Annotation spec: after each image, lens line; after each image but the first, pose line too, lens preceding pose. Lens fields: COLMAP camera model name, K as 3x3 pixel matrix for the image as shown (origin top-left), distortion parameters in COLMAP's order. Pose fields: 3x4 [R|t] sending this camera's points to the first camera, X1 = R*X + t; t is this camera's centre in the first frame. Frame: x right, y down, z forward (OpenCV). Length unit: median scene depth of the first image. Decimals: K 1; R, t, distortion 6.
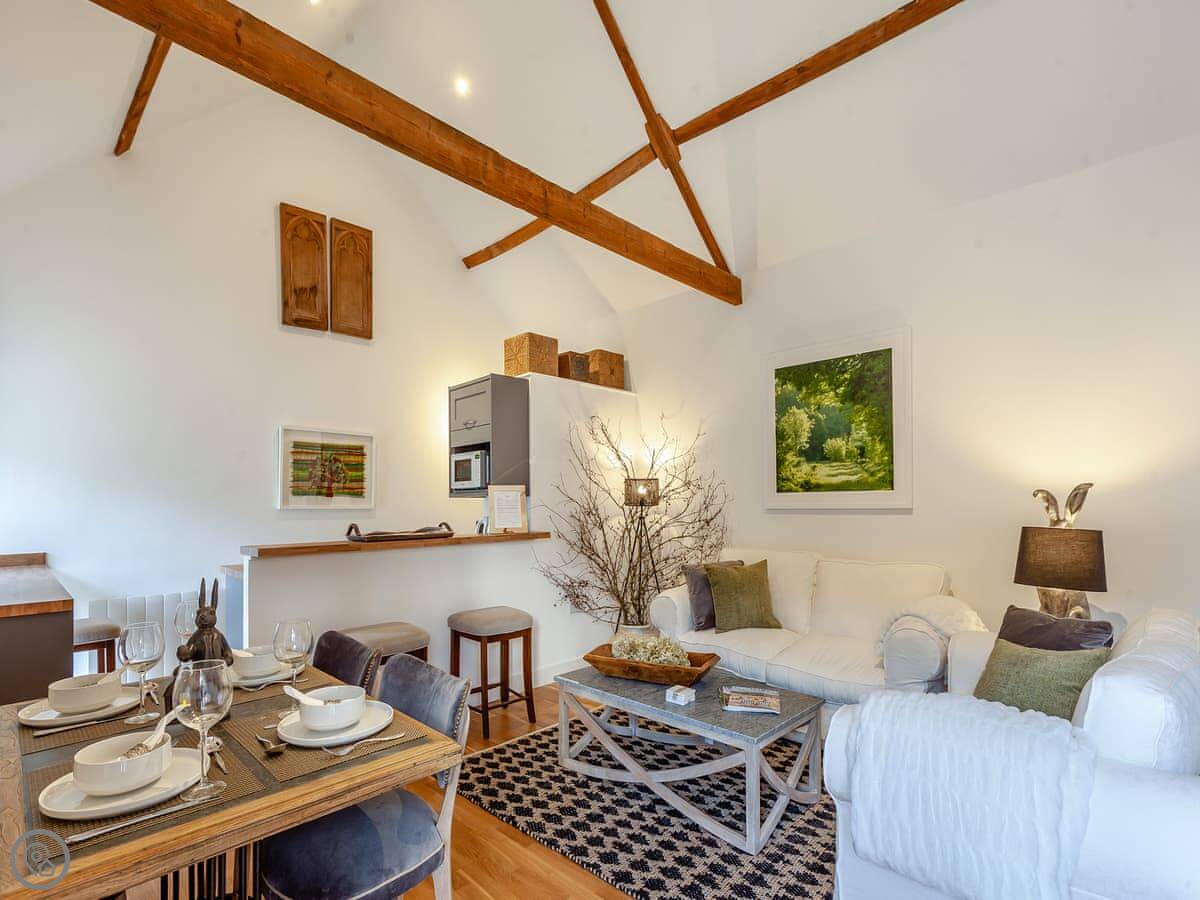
lens RADIAL K [[585.3, 0, 577.3], [0, 585.3, 498.2], [0, 0, 1]] dist [-0.002348, 0.003566]
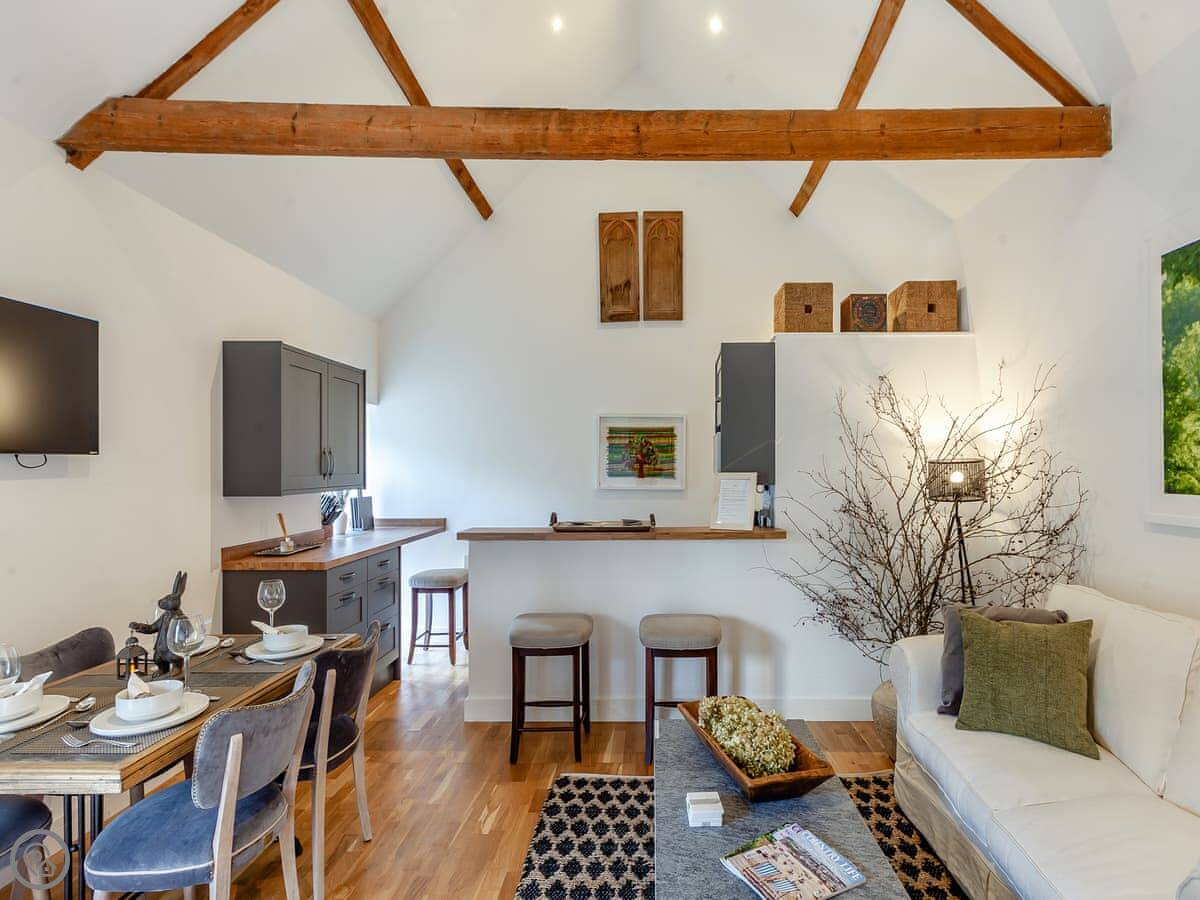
lens RADIAL K [[585.3, 0, 640.2], [0, 585.3, 462.8], [0, 0, 1]] dist [-0.002348, 0.003566]
pose [[0.706213, 0.000494, -0.707999, 0.381791], [0.003716, 0.999983, 0.004405, -0.040504], [0.707990, -0.005741, 0.706199, 0.303266]]
